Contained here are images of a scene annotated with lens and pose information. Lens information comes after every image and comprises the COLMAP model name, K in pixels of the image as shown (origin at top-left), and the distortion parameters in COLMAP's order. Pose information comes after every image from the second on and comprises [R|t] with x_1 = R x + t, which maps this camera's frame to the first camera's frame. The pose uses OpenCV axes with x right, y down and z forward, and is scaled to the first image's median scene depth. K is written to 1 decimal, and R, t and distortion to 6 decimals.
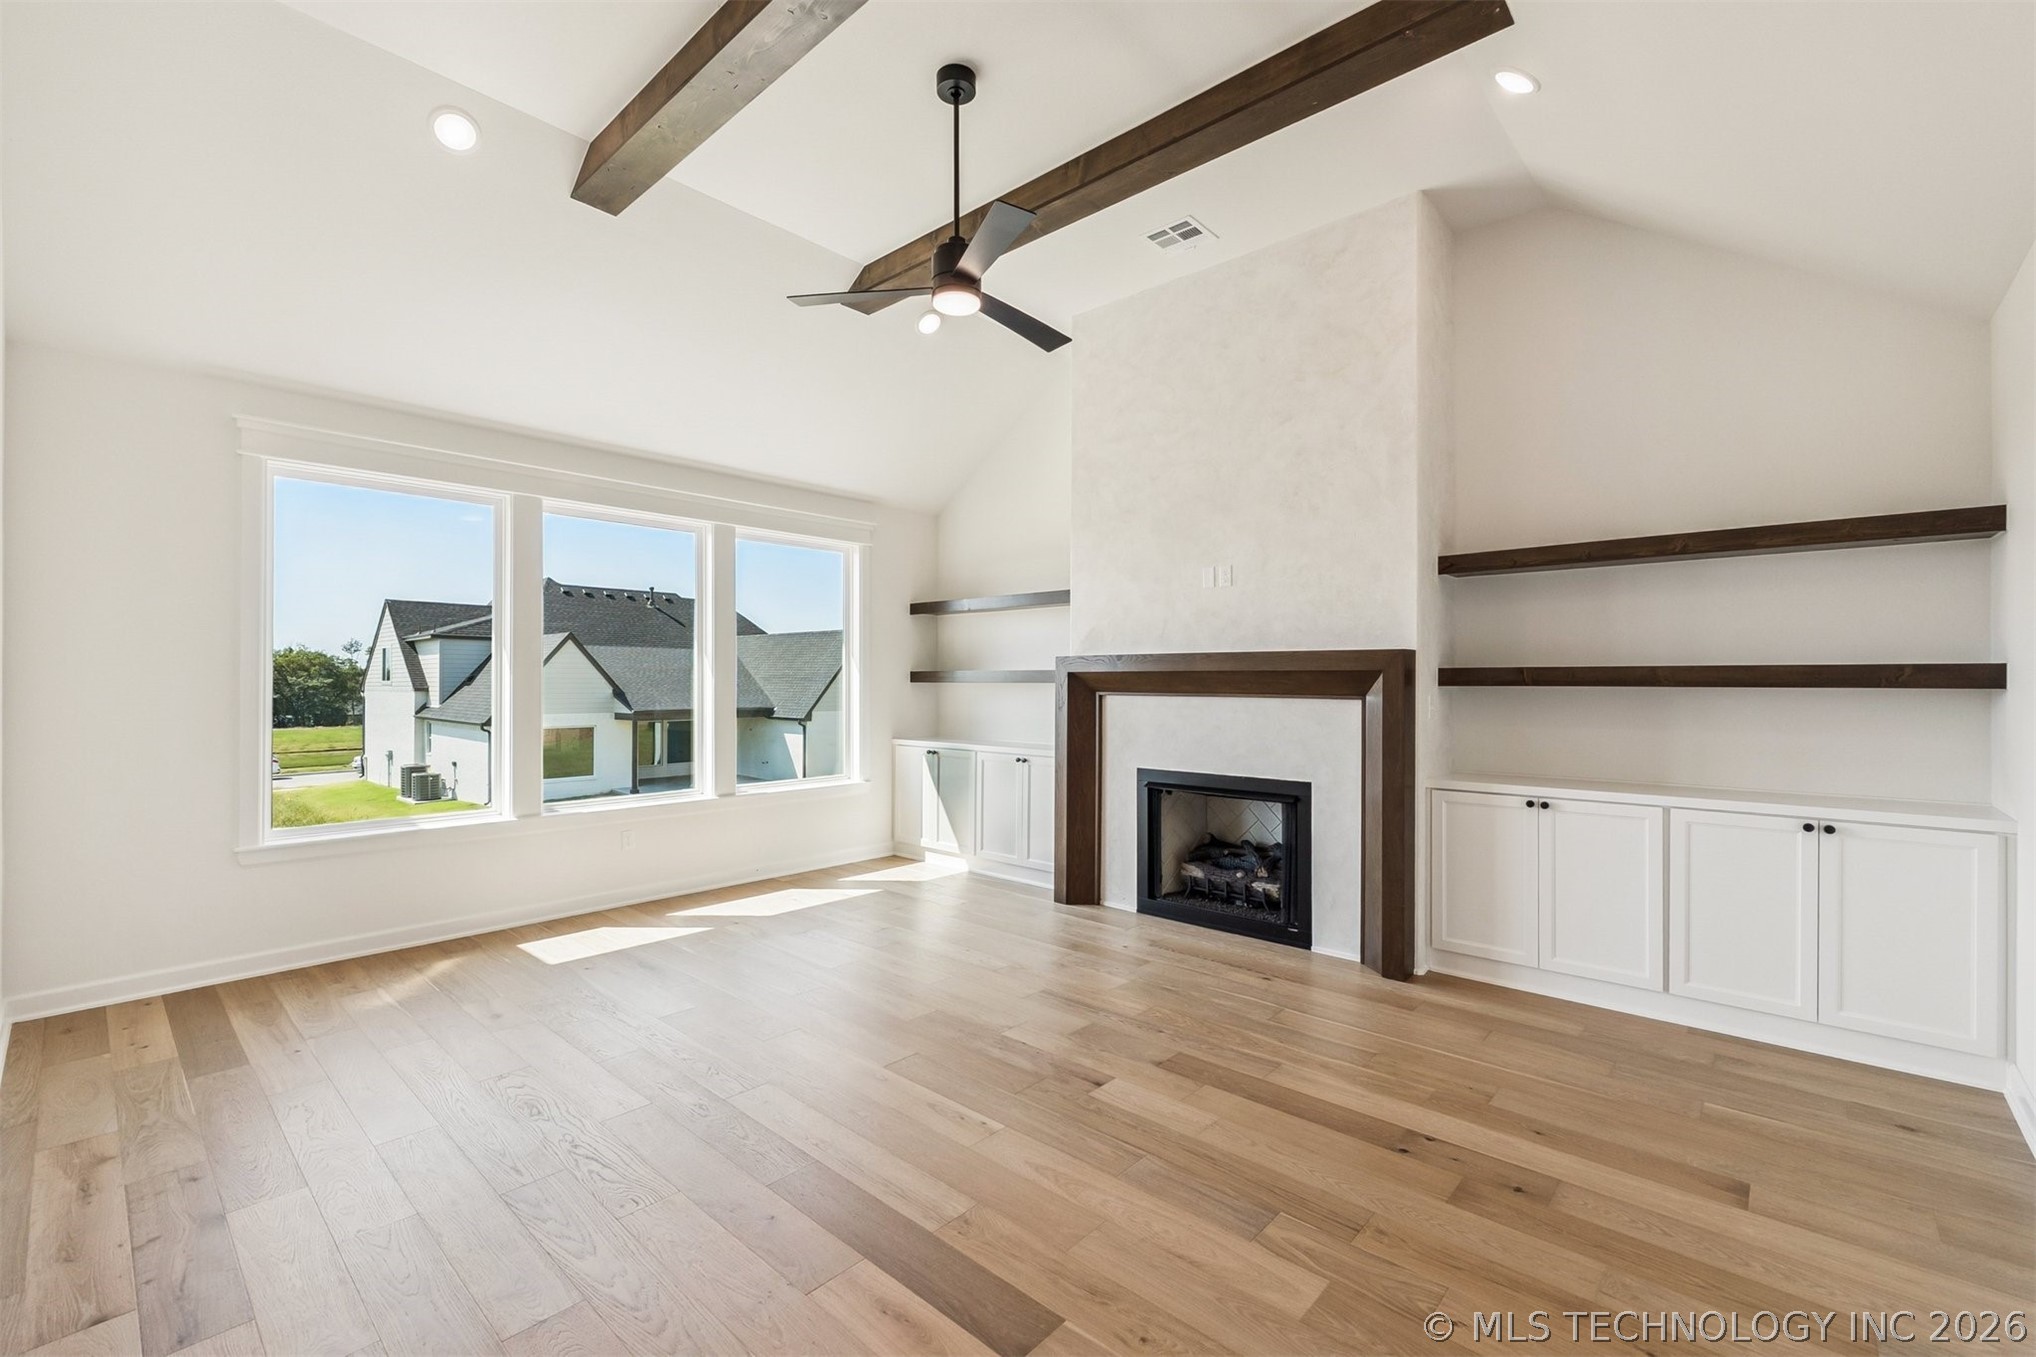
lens RADIAL K [[860.2, 0, 1018.0], [0, 860.2, 678.5], [0, 0, 1]] dist [0.000525, 0.000039]
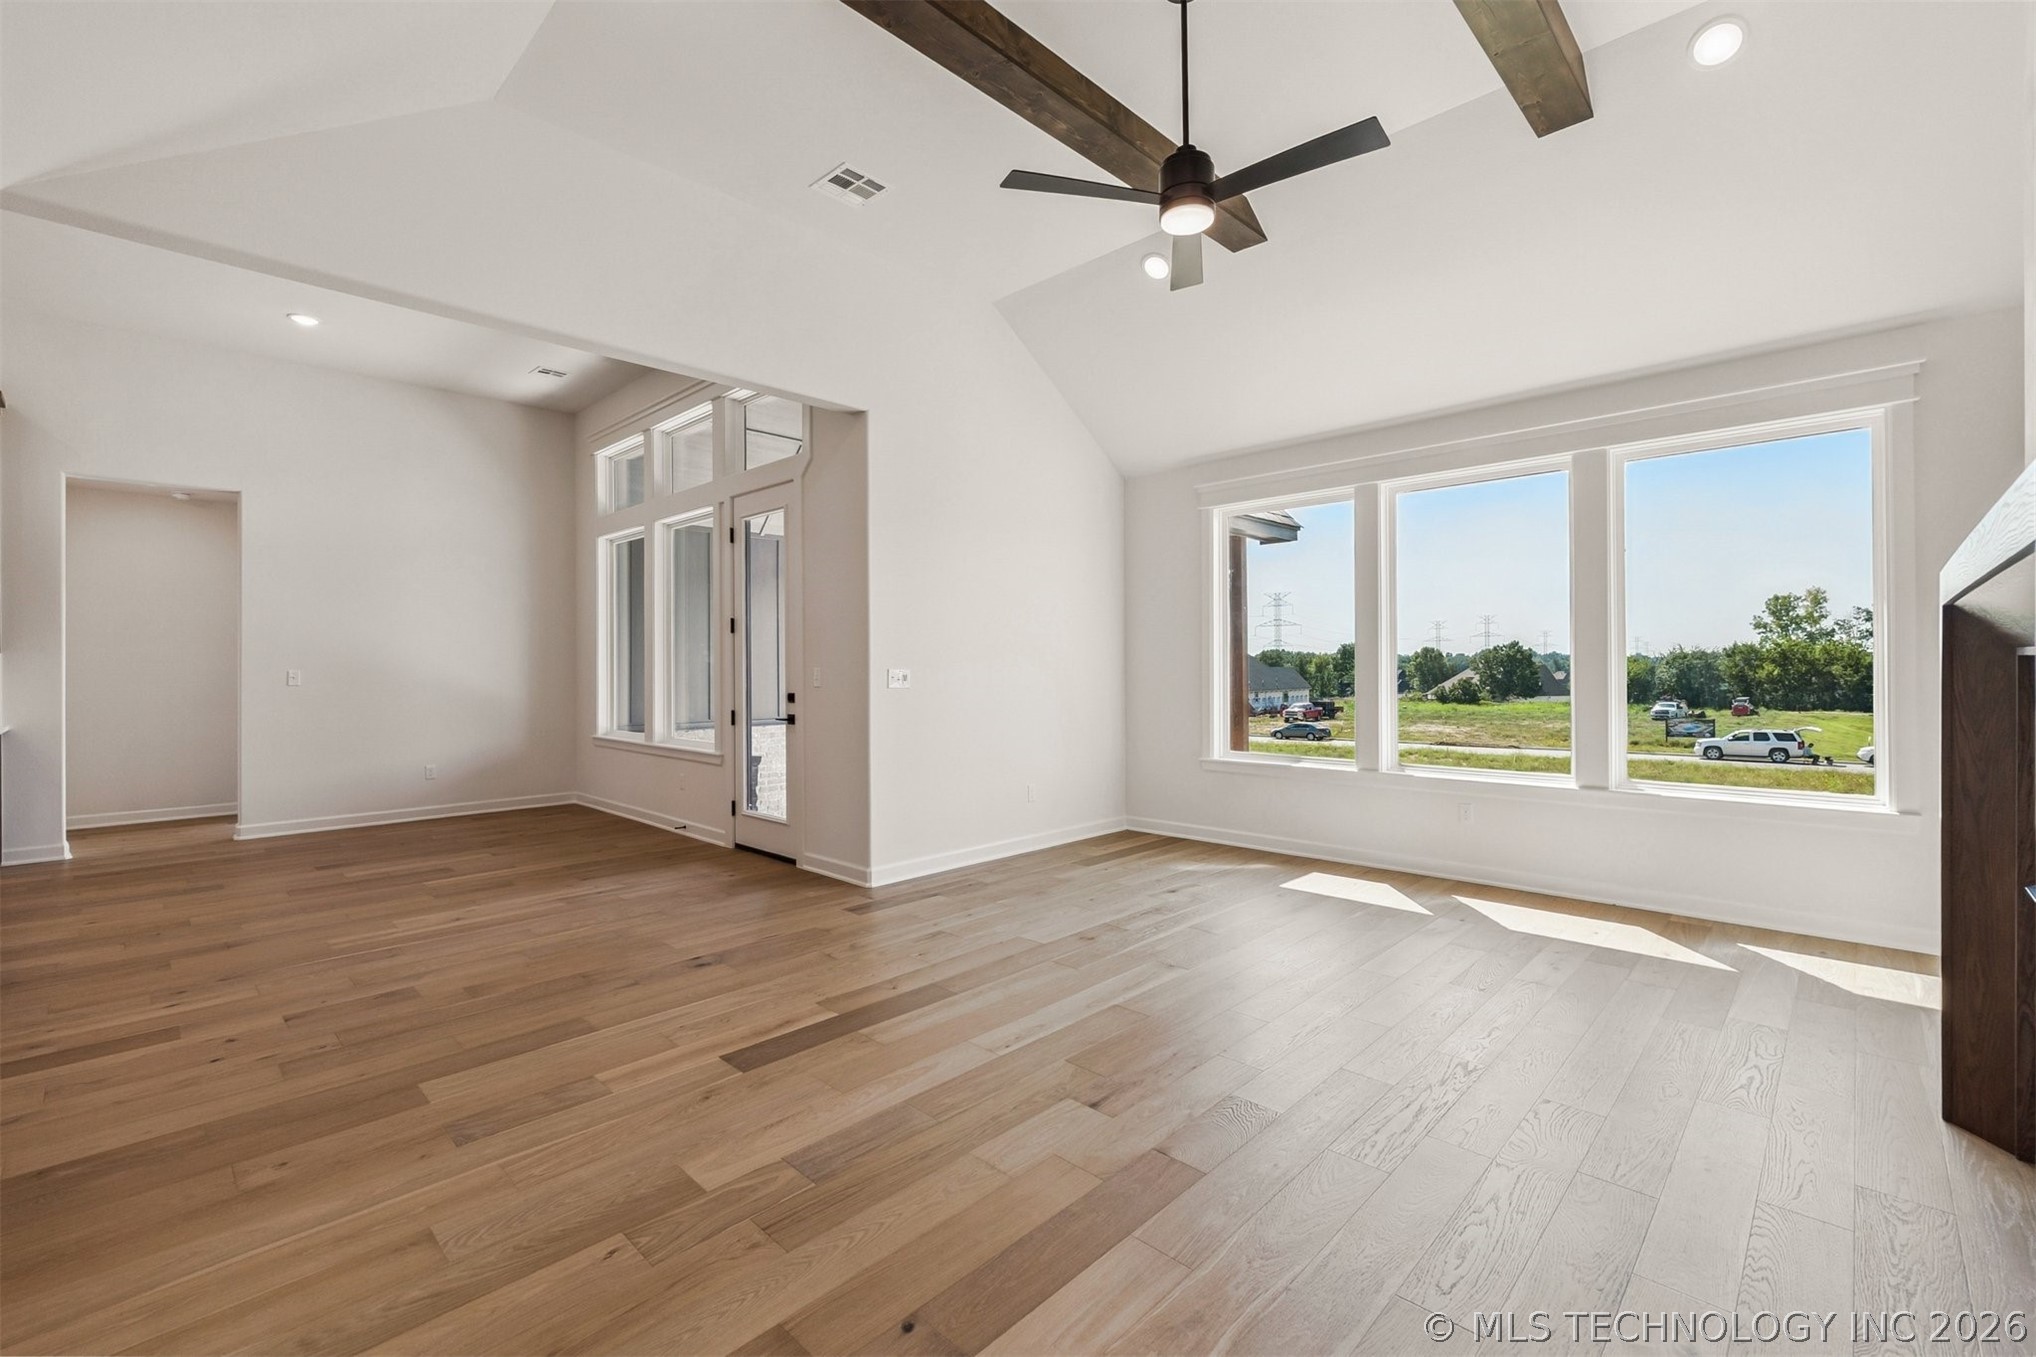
lens RADIAL K [[861.4, 0, 1014.8], [0, 861.4, 689.9], [0, 0, 1]] dist [0.000530, 0.000118]
pose [[-0.031940, 0.026736, -0.999132, 0.604963], [0.008444, 0.999614, 0.026479, 0.022871], [0.999454, -0.007591, -0.032153, 0.612879]]
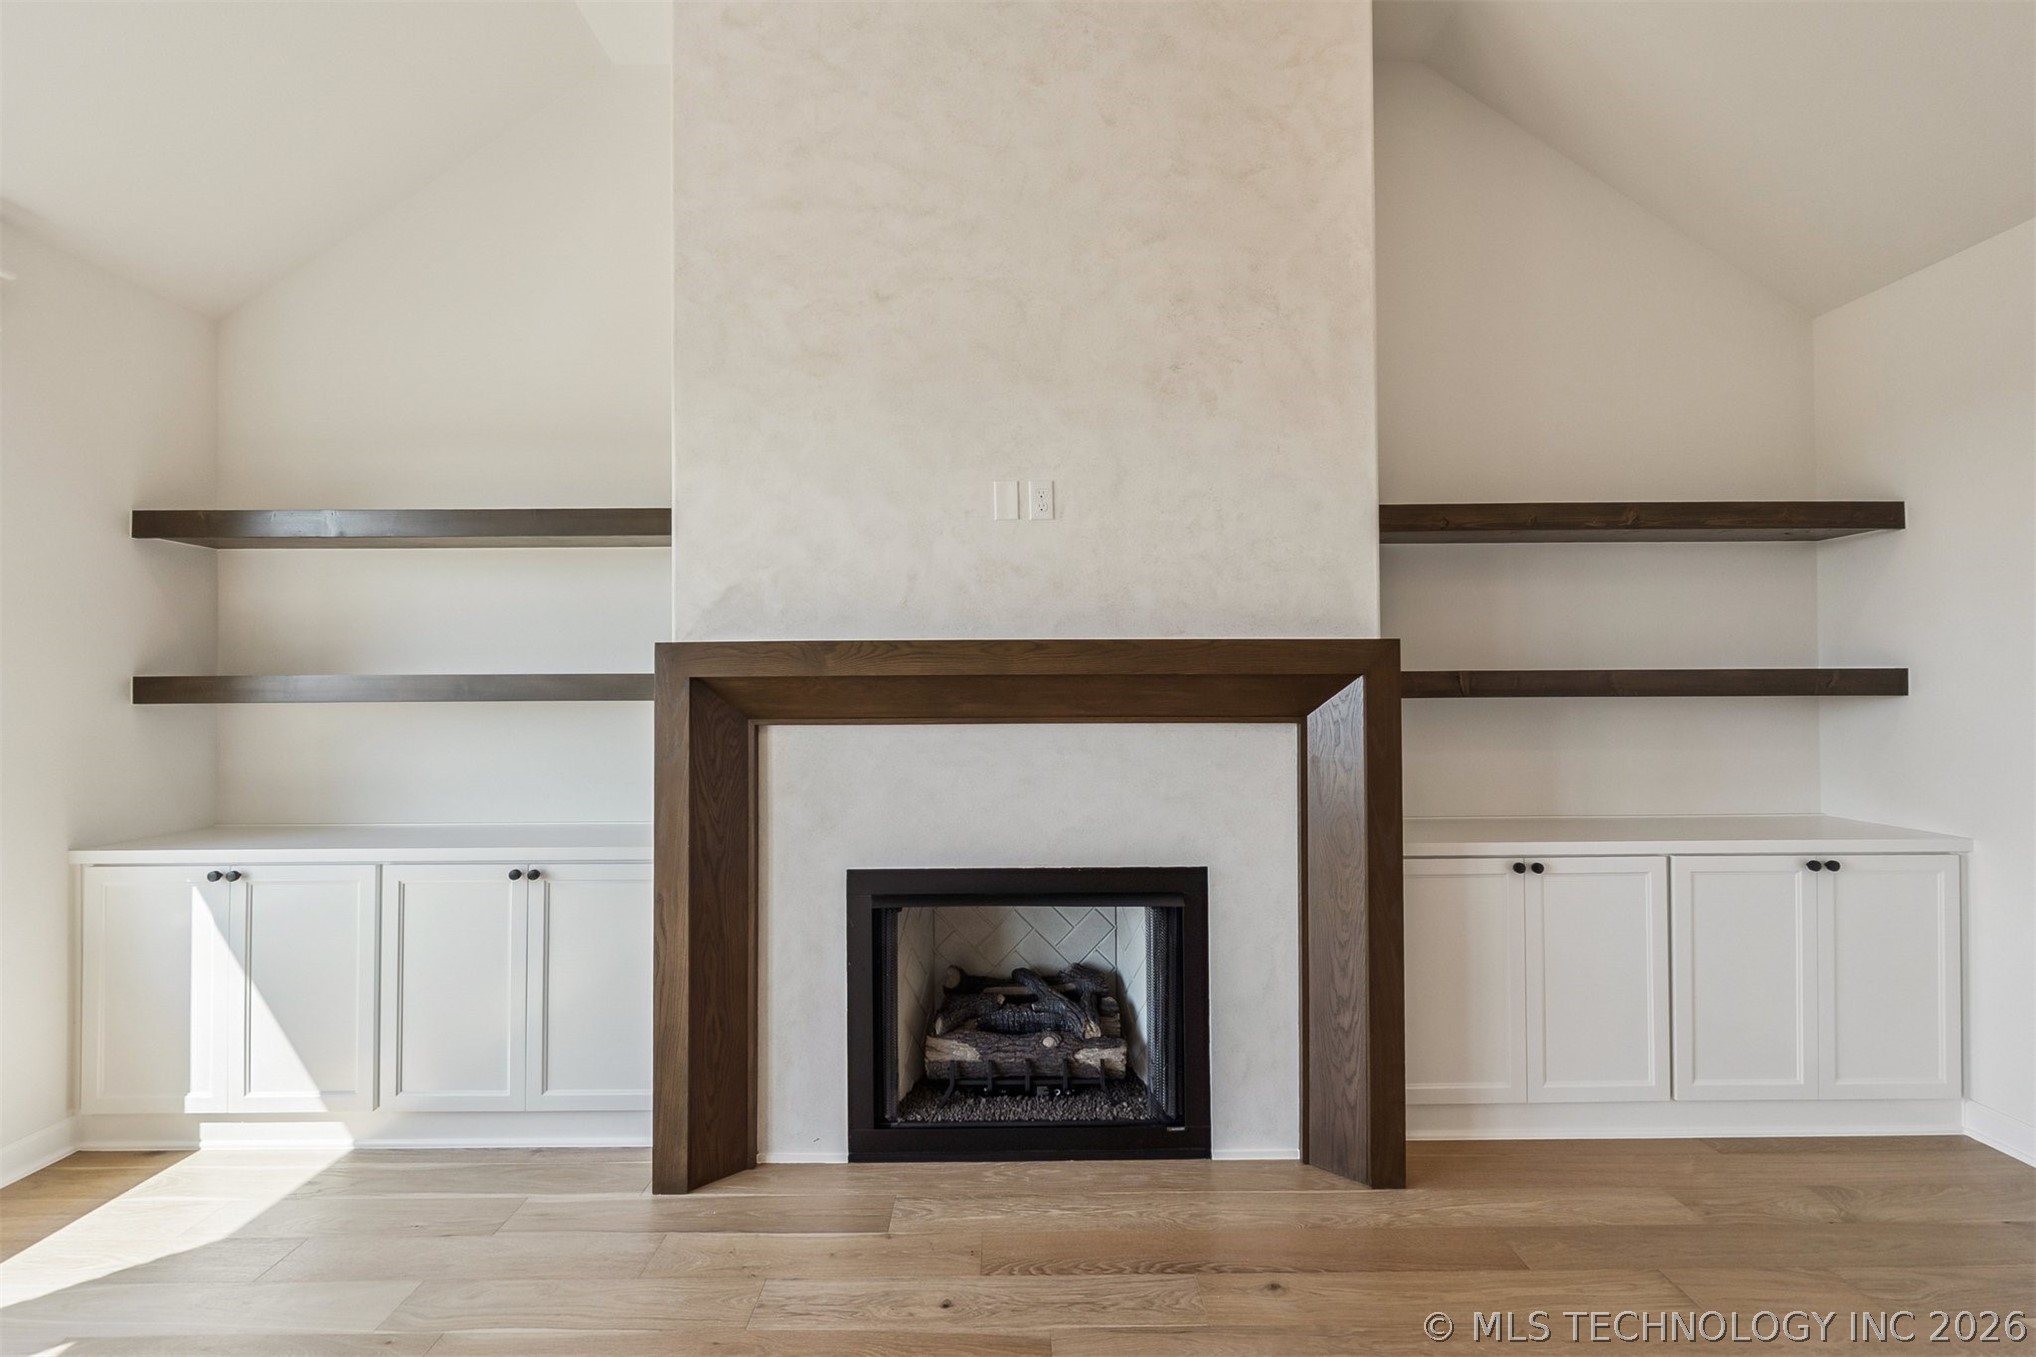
lens RADIAL K [[860.2, 0, 1018.0], [0, 860.2, 678.5], [0, 0, 1]] dist [0.000525, 0.000039]
pose [[0.735729, -0.000743, 0.677275, -0.142441], [0.005493, 0.999973, -0.004870, -0.004627], [-0.677253, 0.007303, 0.735714, 0.639492]]
